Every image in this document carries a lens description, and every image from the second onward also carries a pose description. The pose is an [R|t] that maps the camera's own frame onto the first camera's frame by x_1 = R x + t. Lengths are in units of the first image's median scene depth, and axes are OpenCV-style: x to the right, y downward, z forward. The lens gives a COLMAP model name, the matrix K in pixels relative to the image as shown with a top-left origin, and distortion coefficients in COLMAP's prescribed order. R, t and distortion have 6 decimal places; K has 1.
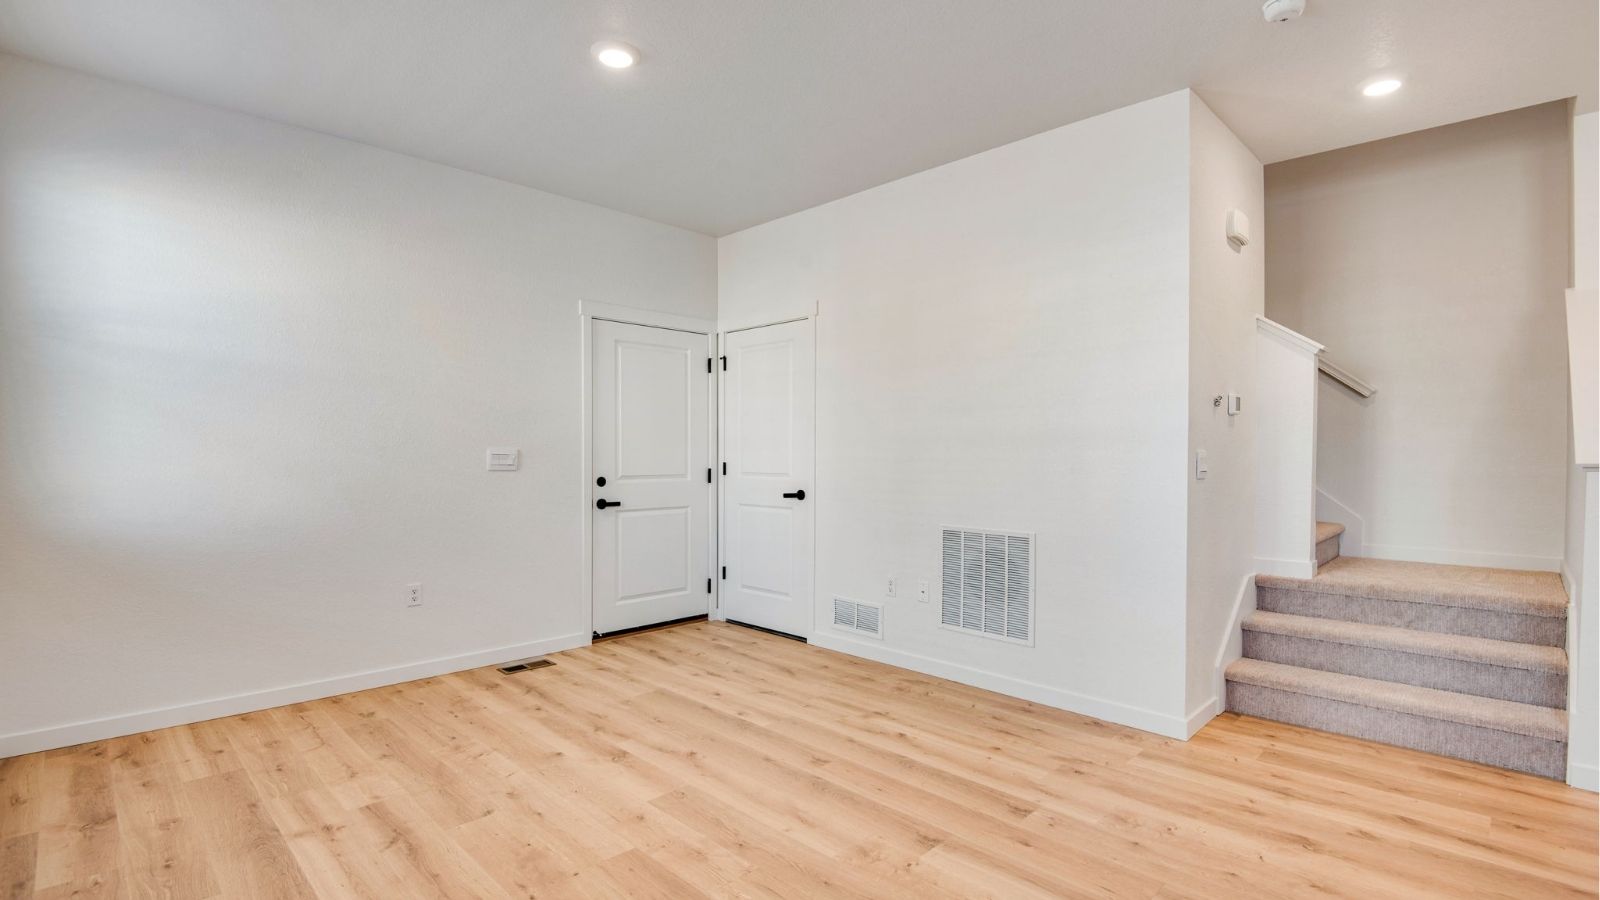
lens RADIAL K [[734.7, 0, 784.9], [0, 734.7, 464.4], [0, 0, 1]] dist [0.012975, -0.025685]
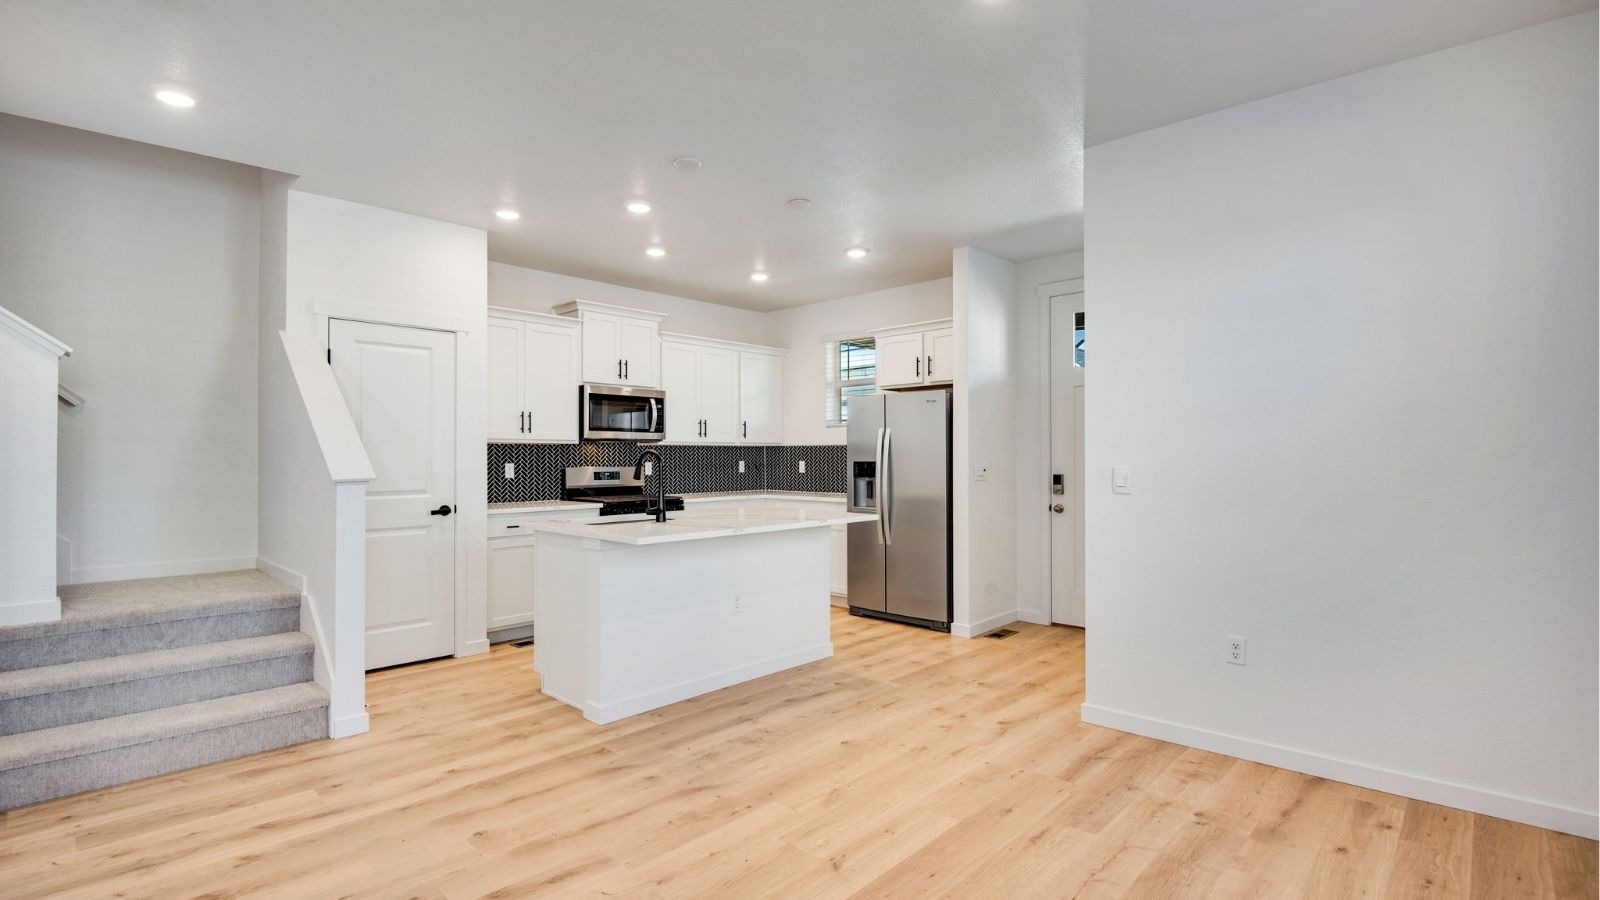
lens RADIAL K [[744.5, 0, 800.0], [0, 744.5, 450.0], [0, 0, 1]] dist [-0.047540, -0.000698]
pose [[-0.046475, 0.000704, 0.998919, -0.159959], [0.018064, 0.999837, 0.000136, -0.029831], [-0.998756, 0.018051, -0.046480, 0.205118]]
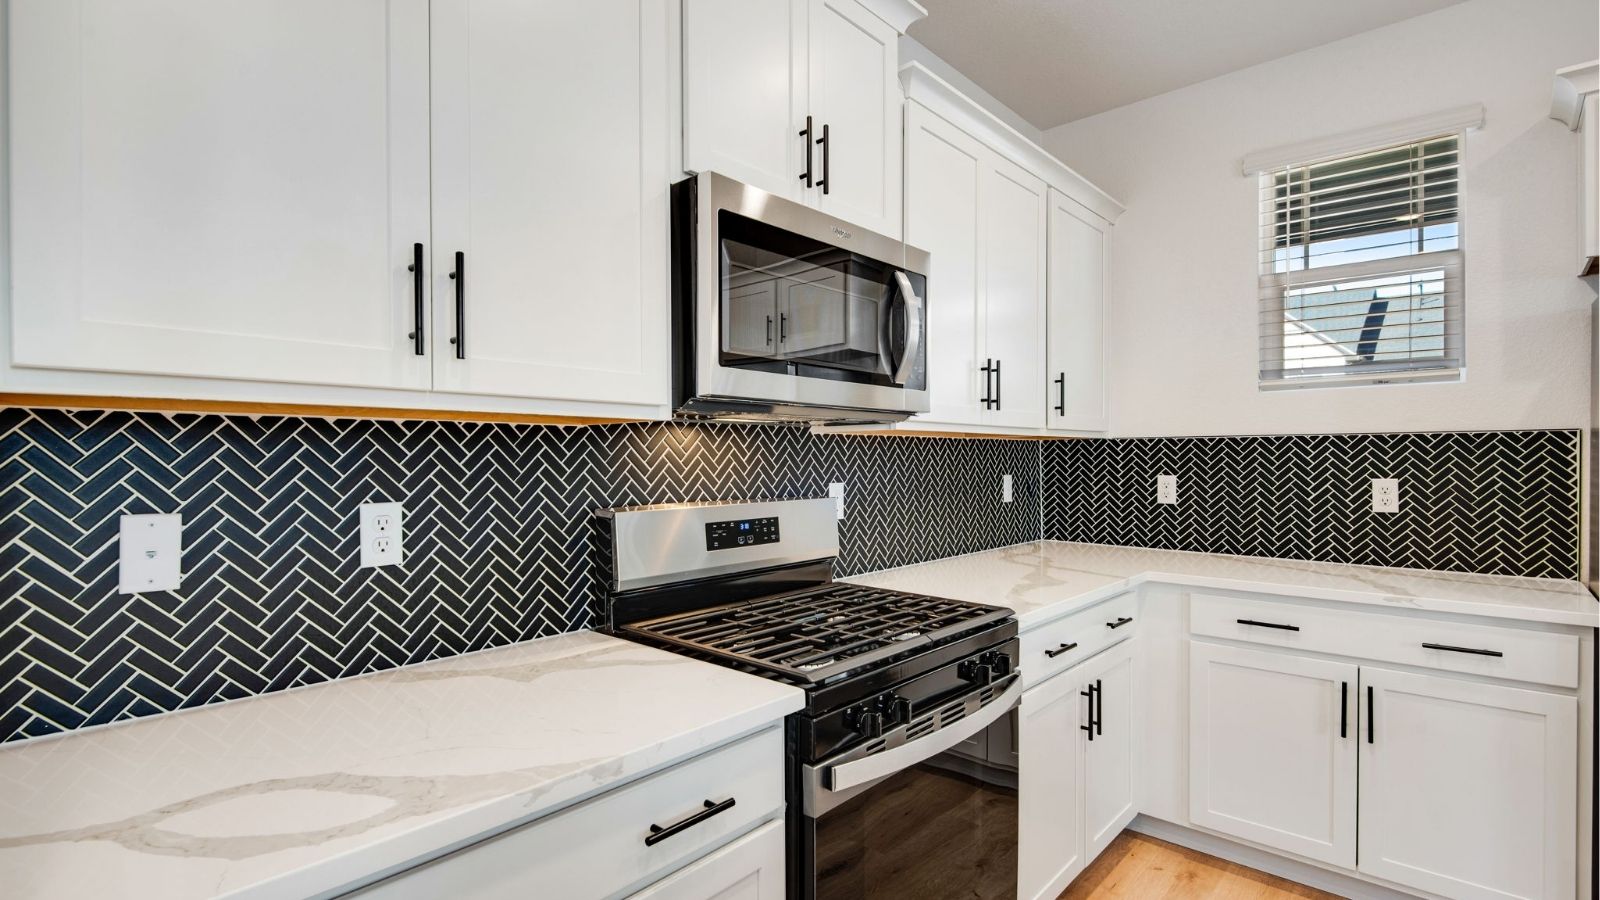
lens RADIAL K [[734.8, 0, 775.1], [0, 734.8, 455.8], [0, 0, 1]] dist [0.031575, -0.023686]
pose [[-0.030938, -0.004554, 0.999511, 1.238462], [0.020233, 0.999782, 0.005182, -0.034065], [-0.999317, 0.020384, -0.030839, 0.615763]]
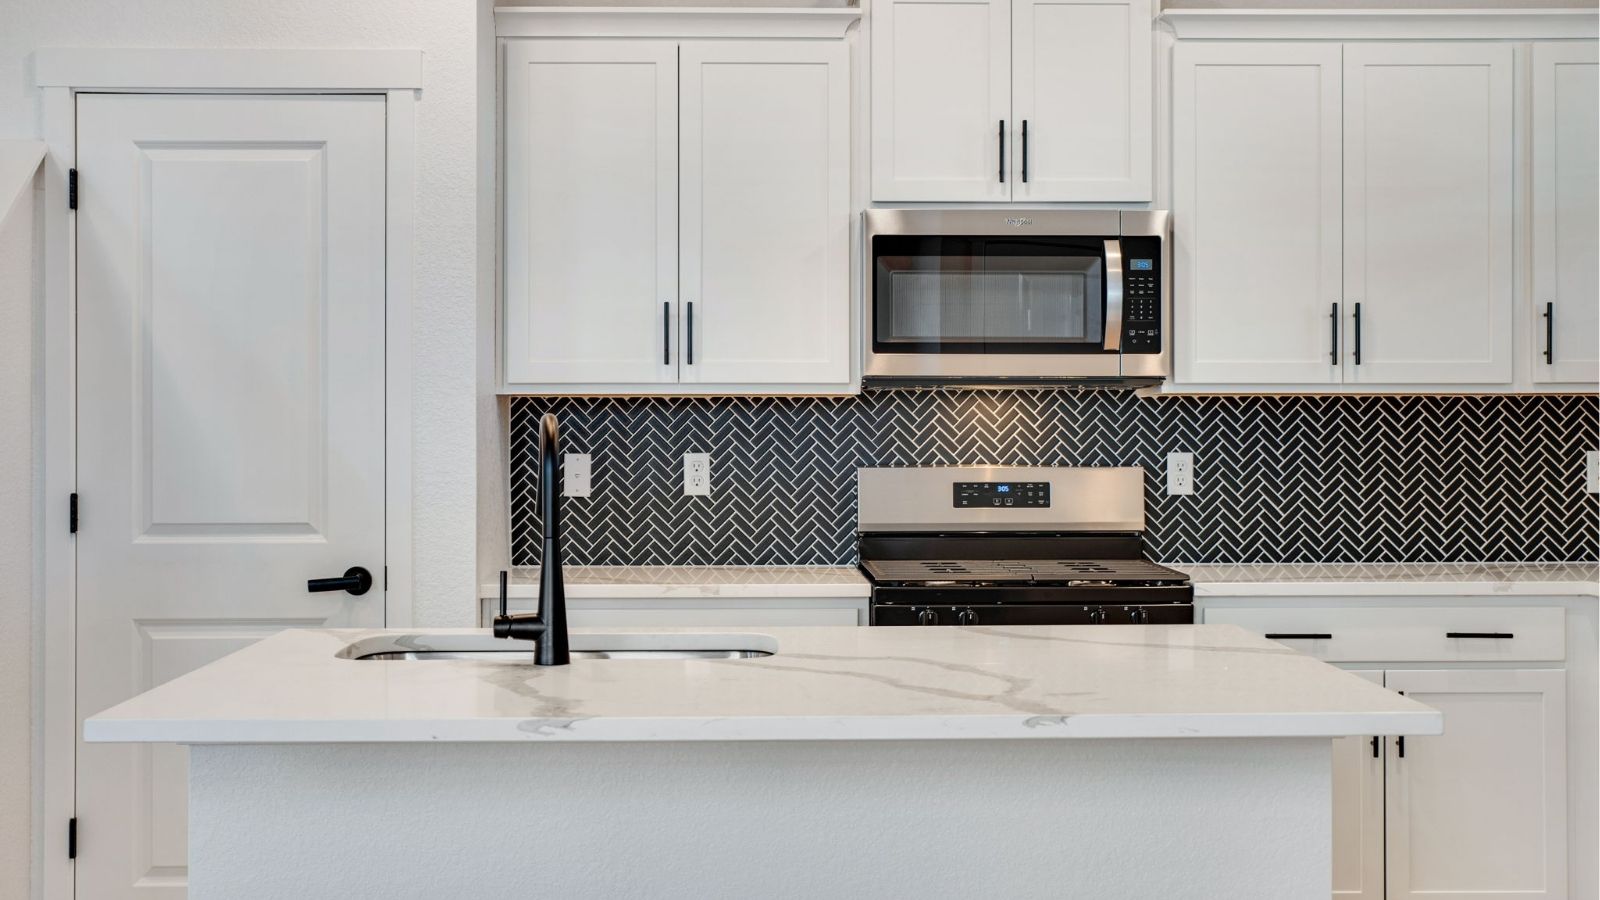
lens RADIAL K [[1997.5, 0, 797.9], [0, 1997.5, 409.7], [0, 0, 1]] dist [-0.002449, -0.017310]
pose [[0.683281, -0.000625, 0.730155, 0.494830], [0.017777, 0.999717, -0.015779, -0.018196], [-0.729939, 0.023762, 0.683099, -0.385201]]
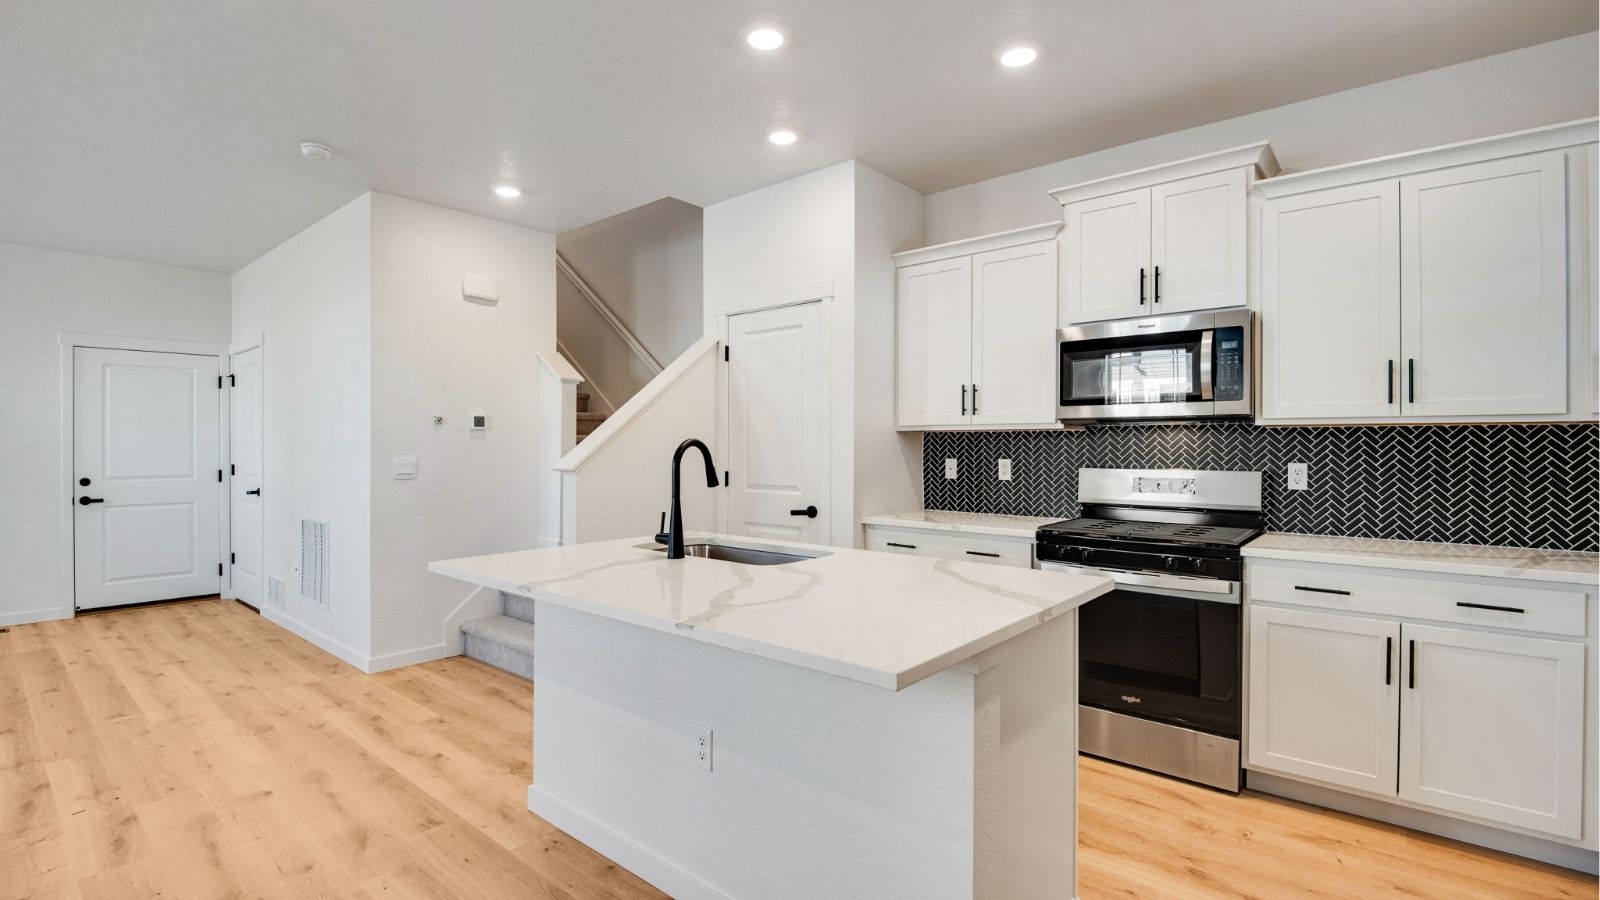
lens RADIAL K [[734.2, 0, 775.1], [0, 734.2, 444.9], [0, 0, 1]] dist [0.001727, -0.016594]
pose [[0.997594, -0.005089, 0.069134, 1.189341], [0.006284, 0.999835, -0.017068, -0.014770], [-0.069036, 0.017461, 0.997461, -0.389470]]
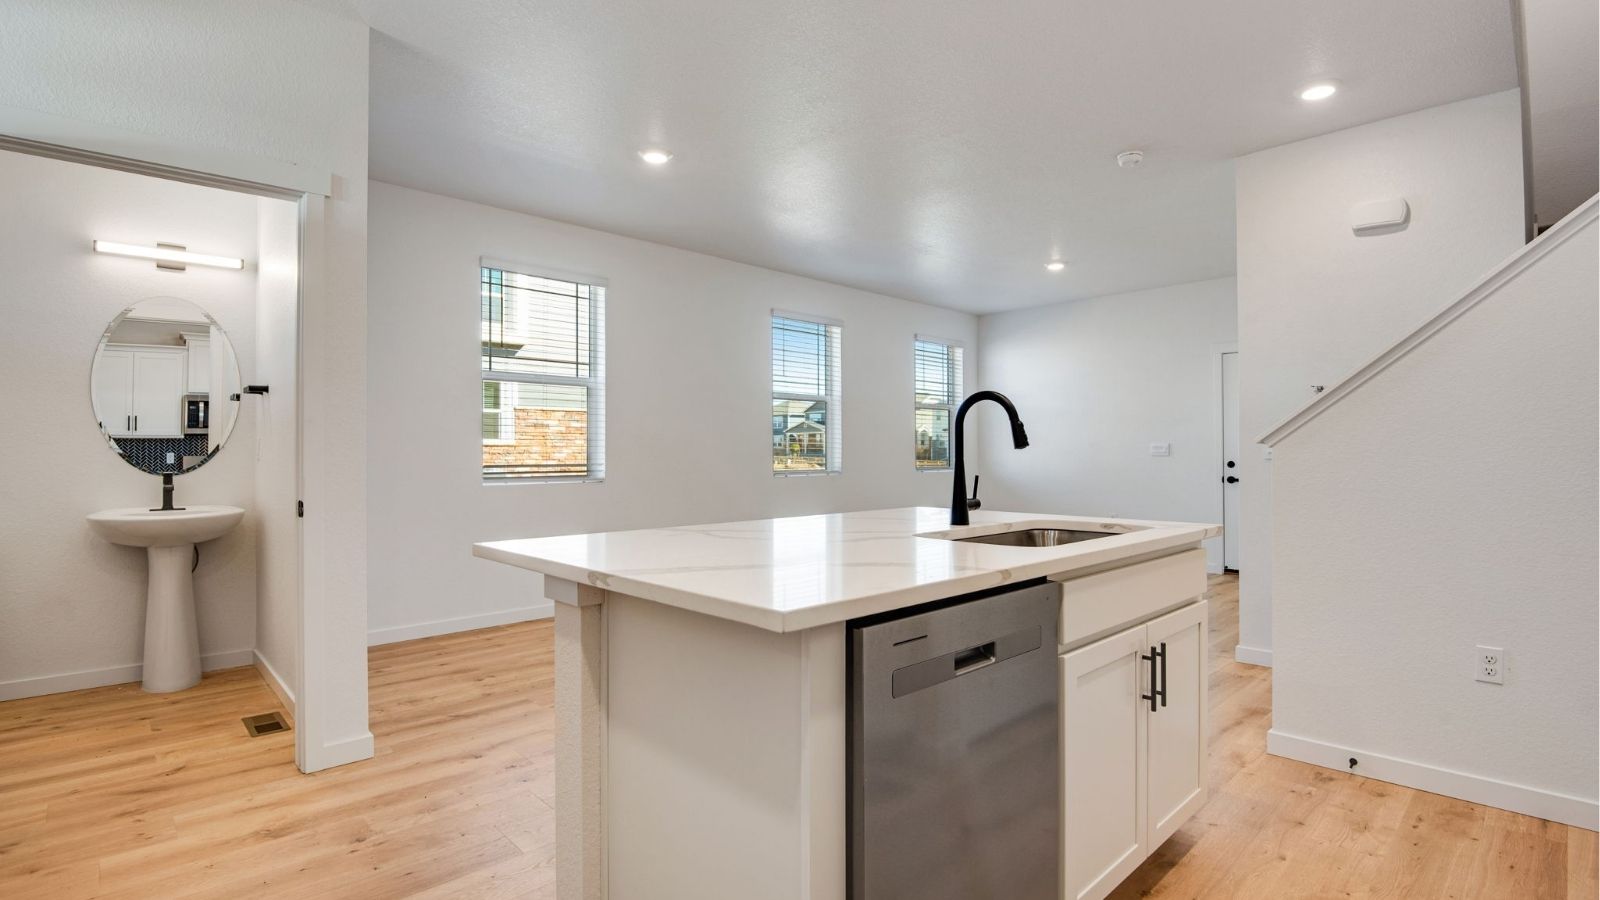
lens RADIAL K [[746.7, 0, 800.0], [0, 746.7, 450.0], [0, 0, 1]] dist [-0.042544, 0.000110]
pose [[-0.014904, -0.008723, -0.999851, 1.835766], [-0.012417, 0.999886, -0.008538, 0.027152], [0.999812, 0.012288, -0.015011, 0.249796]]
